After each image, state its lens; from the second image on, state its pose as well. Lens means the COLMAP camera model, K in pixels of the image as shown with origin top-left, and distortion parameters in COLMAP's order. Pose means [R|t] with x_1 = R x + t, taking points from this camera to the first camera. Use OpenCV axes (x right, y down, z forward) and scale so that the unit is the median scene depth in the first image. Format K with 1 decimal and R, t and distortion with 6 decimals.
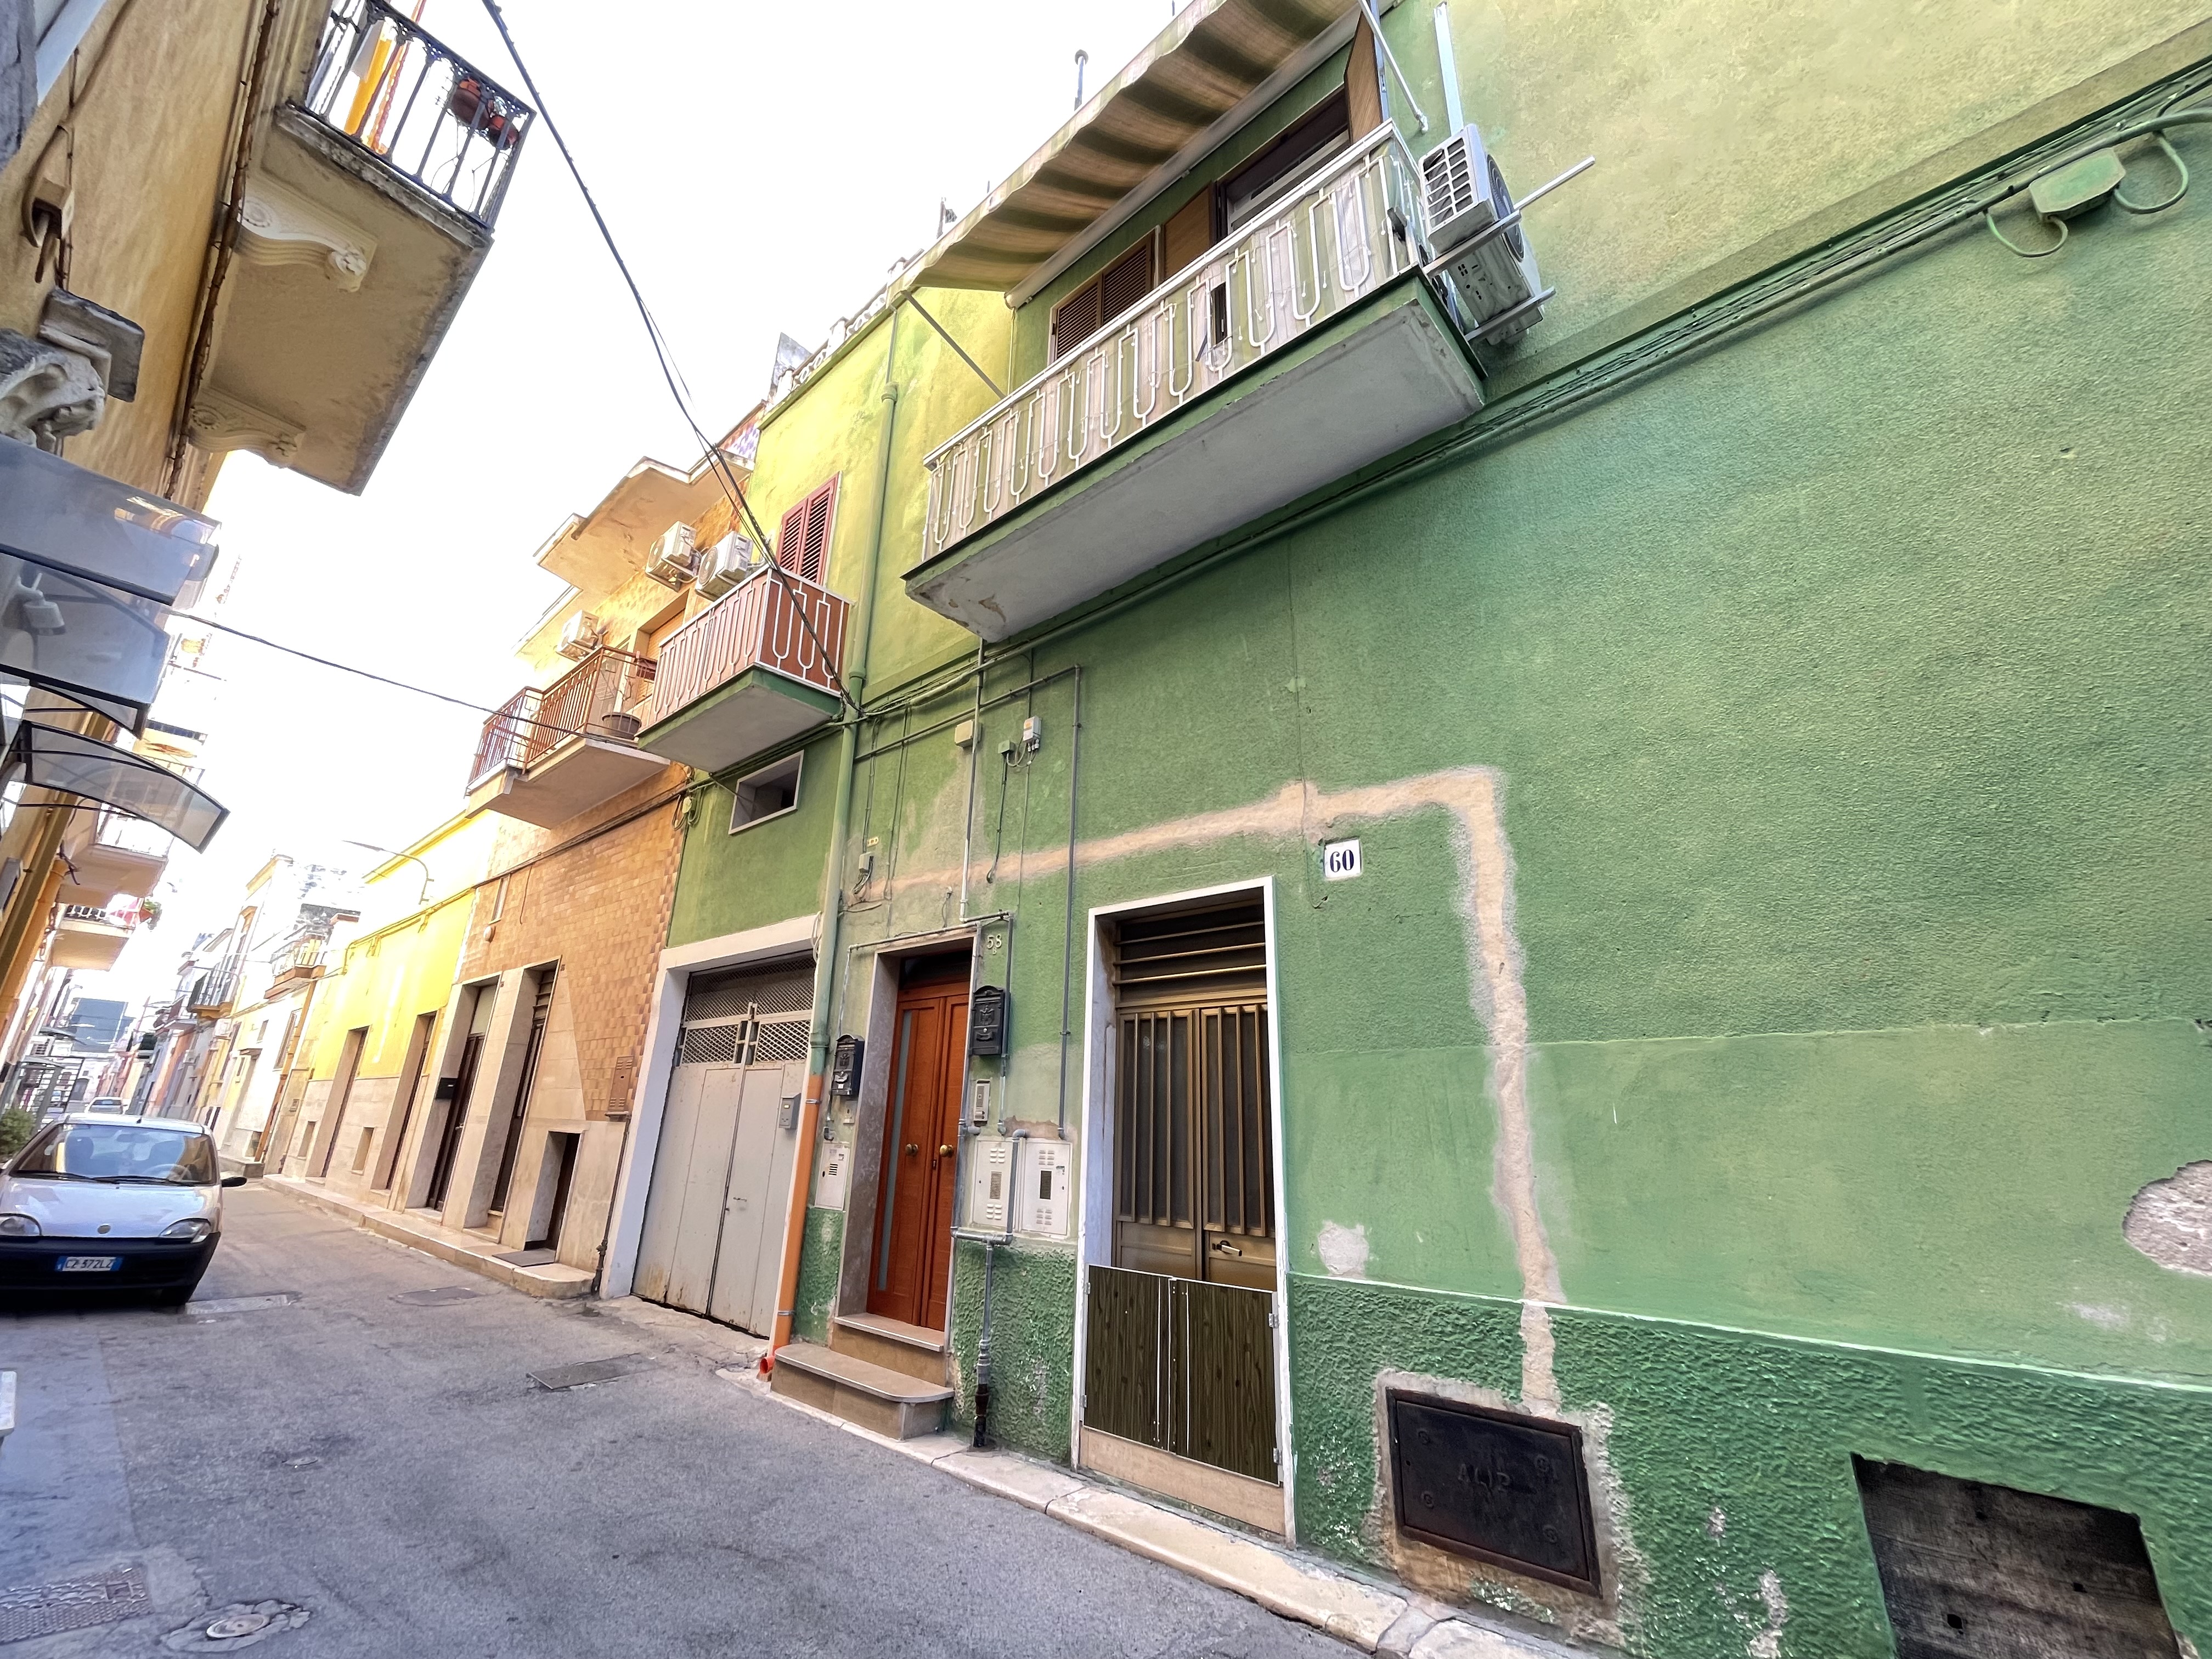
lens RADIAL K [[898.1, 0, 1097.8], [0, 898.1, 827.1], [0, 0, 1]] dist [-0.003968, 0.000320]
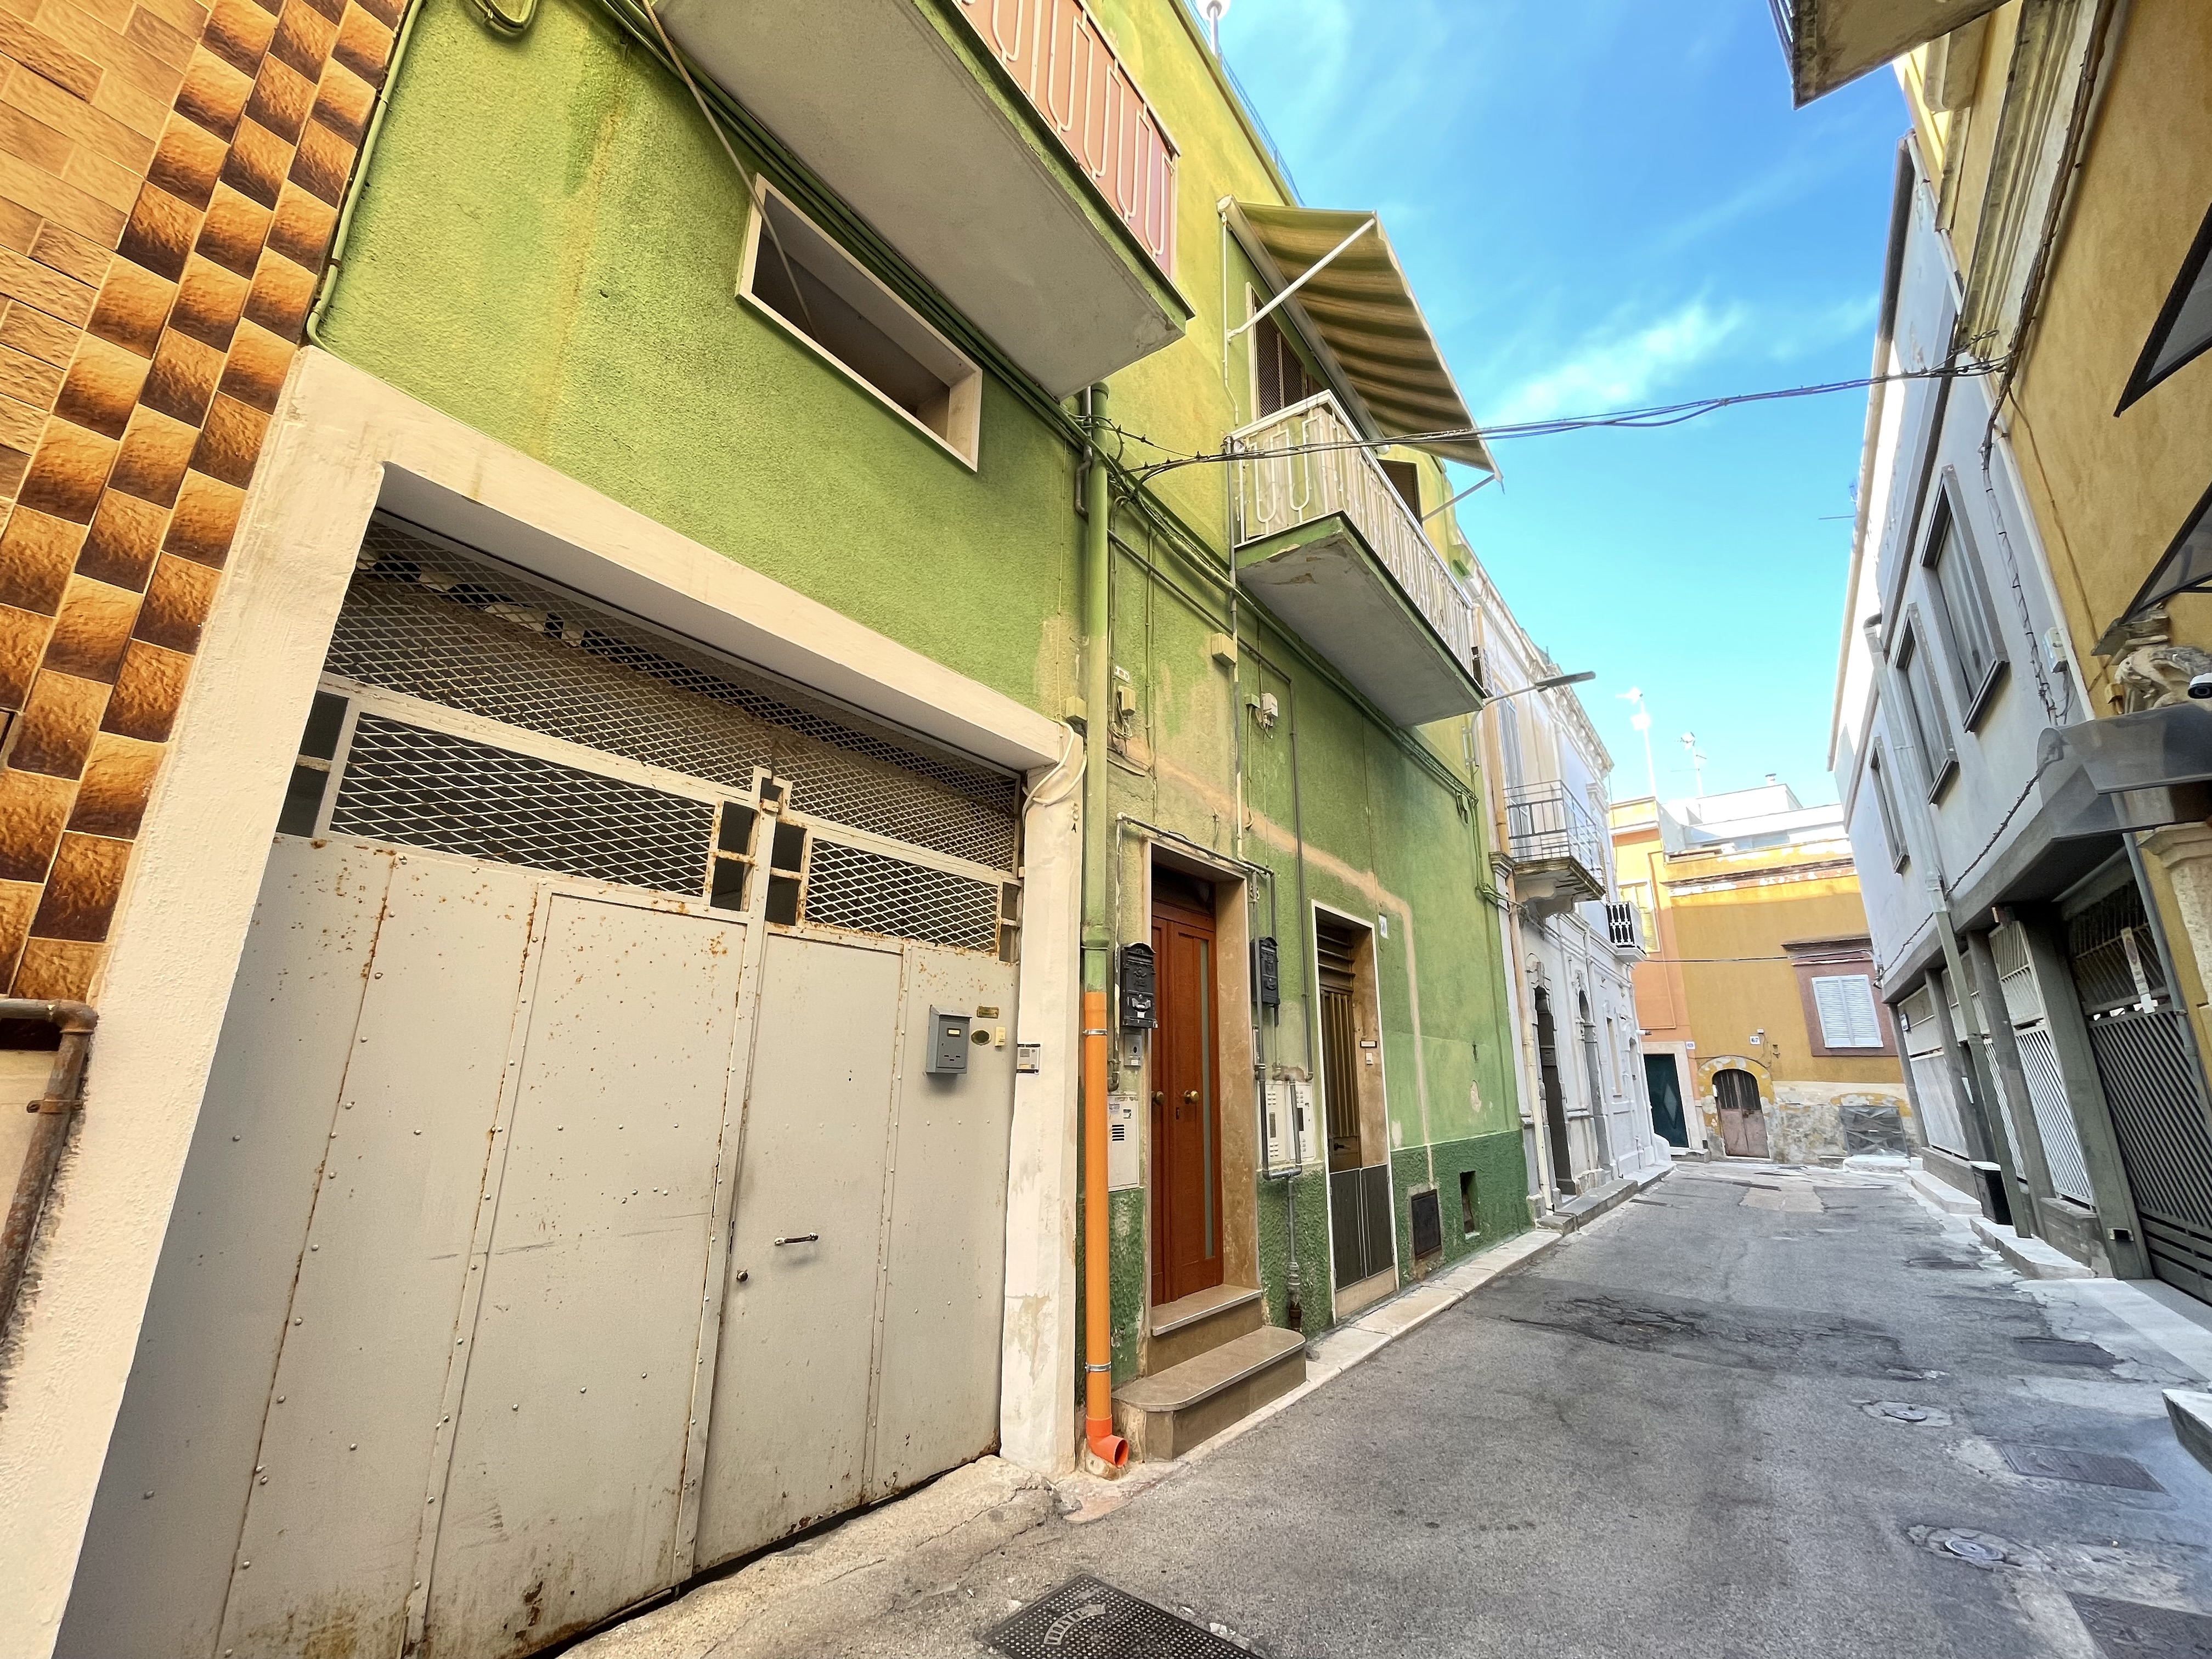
lens RADIAL K [[898.1, 0, 1107.0], [0, 898.1, 823.8], [0, 0, 1]] dist [-0.003968, 0.000320]
pose [[-0.089336, 0.248381, 0.964534, -1.149009], [-0.334754, 0.904583, -0.263948, 0.398935], [-0.938061, -0.346462, 0.002335, 1.233602]]
